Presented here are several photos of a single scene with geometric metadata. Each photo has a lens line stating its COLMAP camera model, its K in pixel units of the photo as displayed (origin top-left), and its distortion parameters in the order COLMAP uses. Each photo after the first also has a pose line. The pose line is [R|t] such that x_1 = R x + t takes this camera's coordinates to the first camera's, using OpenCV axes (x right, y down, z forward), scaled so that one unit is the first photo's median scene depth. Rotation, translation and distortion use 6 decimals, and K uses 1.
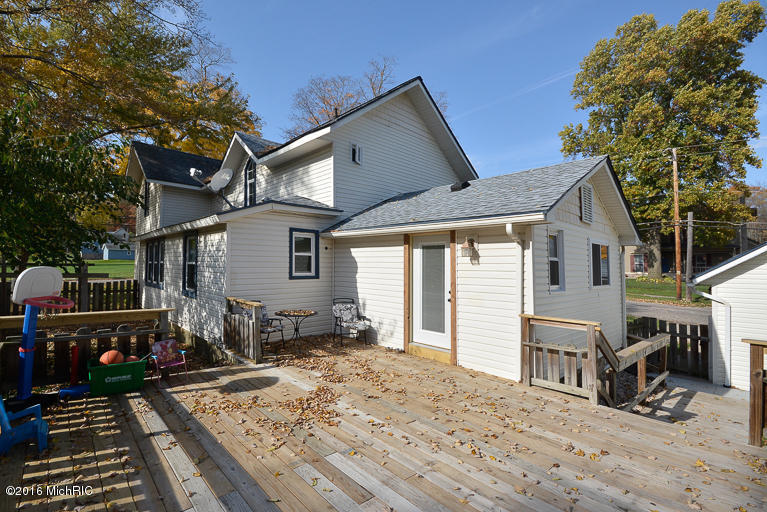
lens RADIAL K [[331.9, 0, 386.0], [0, 331.9, 248.7], [0, 0, 1]] dist [-0.004554, -0.000579]
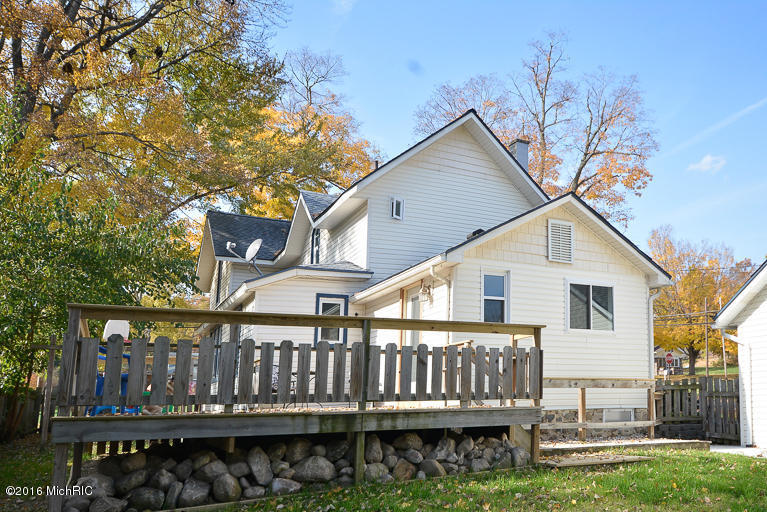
lens RADIAL K [[596.9, 0, 382.6], [0, 596.9, 259.7], [0, 0, 1]] dist [0.004608, 0.001163]
pose [[0.927918, -0.079182, -0.364277, 0.425155], [0.019071, 0.985985, -0.165741, 0.106252], [0.372295, 0.146847, 0.916424, -0.426917]]
